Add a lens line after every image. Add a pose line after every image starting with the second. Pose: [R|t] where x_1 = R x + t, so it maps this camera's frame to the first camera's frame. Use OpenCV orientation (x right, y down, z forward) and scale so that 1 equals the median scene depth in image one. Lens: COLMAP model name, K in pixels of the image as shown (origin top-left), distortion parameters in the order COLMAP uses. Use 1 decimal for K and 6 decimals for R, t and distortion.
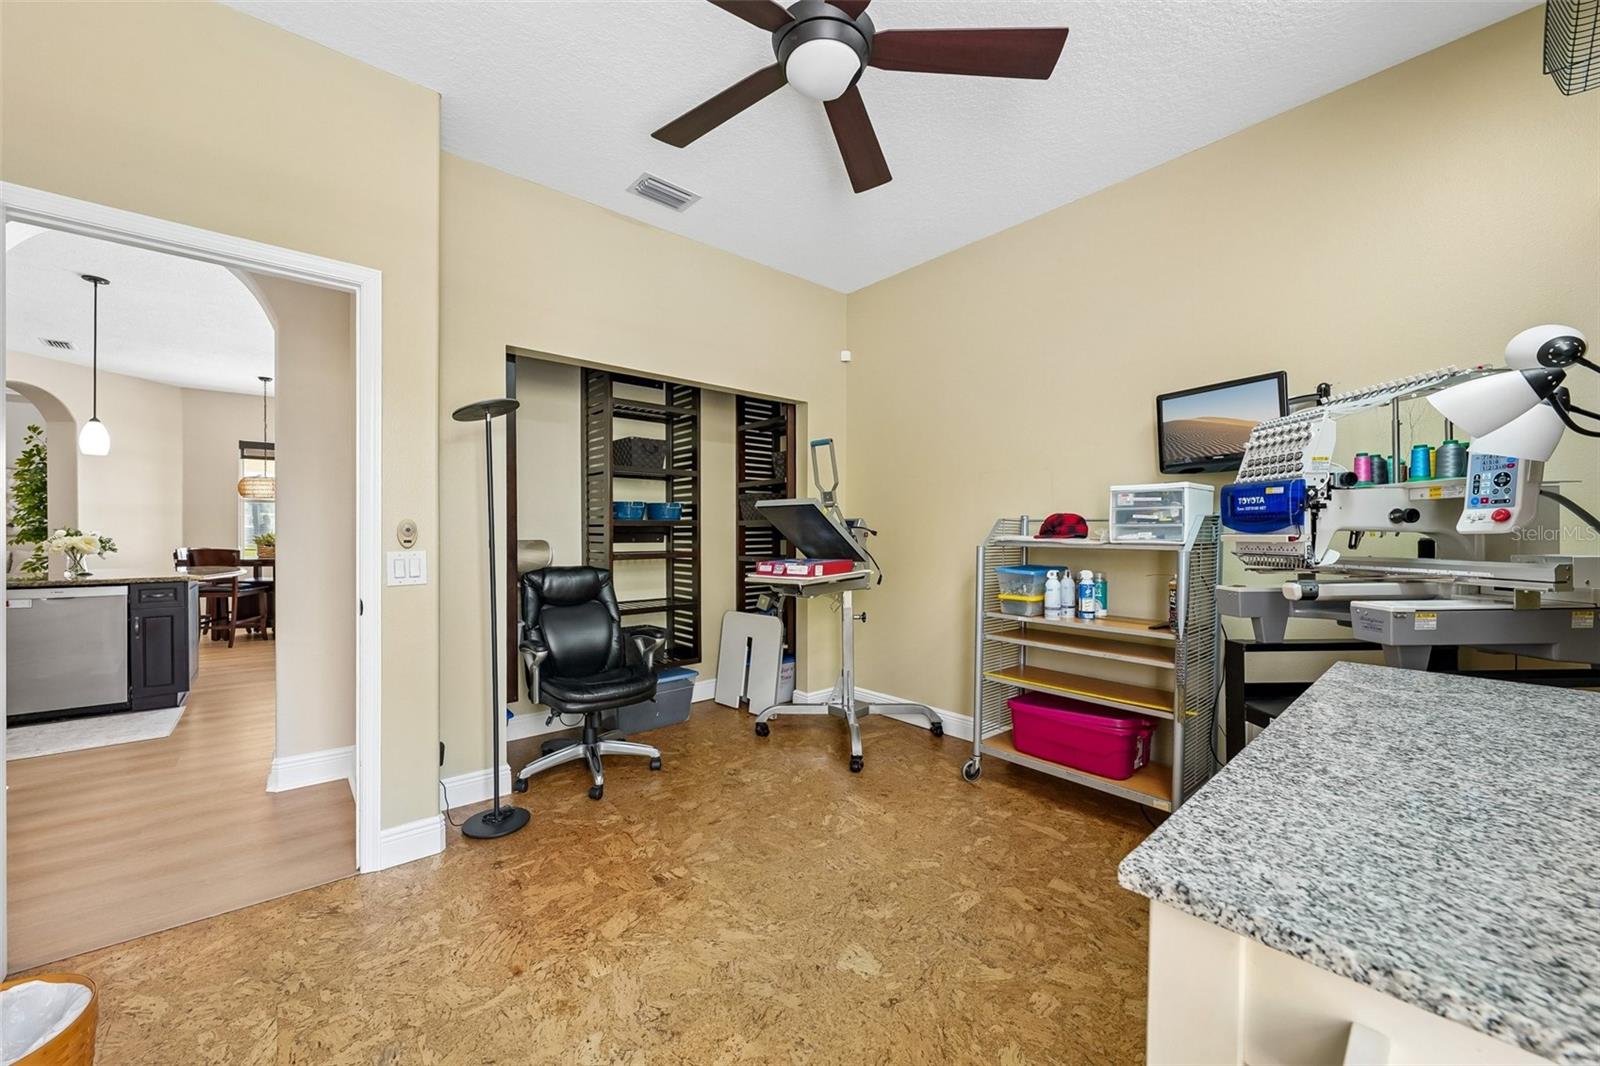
lens RADIAL K [[610.6, 0, 802.4], [0, 610.6, 534.1], [0, 0, 1]] dist [-0.003584, -0.000184]
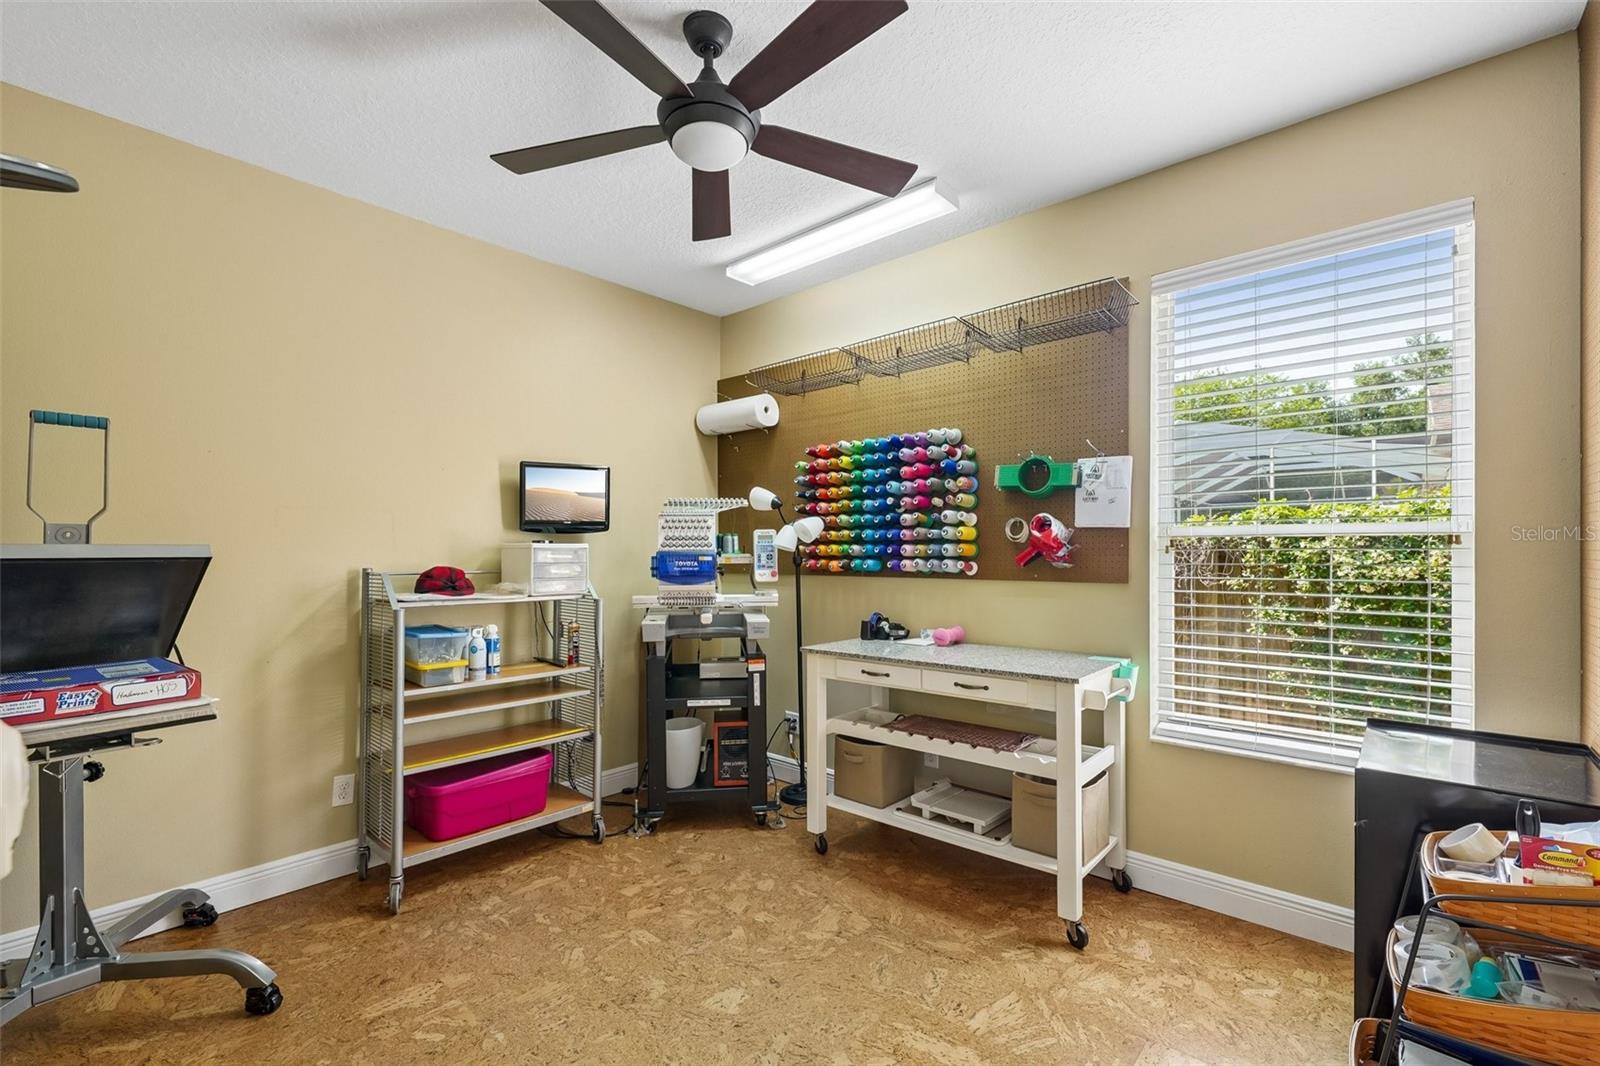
lens RADIAL K [[672.8, 0, 801.3], [0, 672.8, 547.5], [0, 0, 1]] dist [-0.001627, -0.000088]
pose [[-0.121126, 0.006774, 0.992614, -0.763263], [0.004422, 0.999970, -0.006285, -0.063779], [-0.992627, 0.003628, -0.121153, 0.695415]]
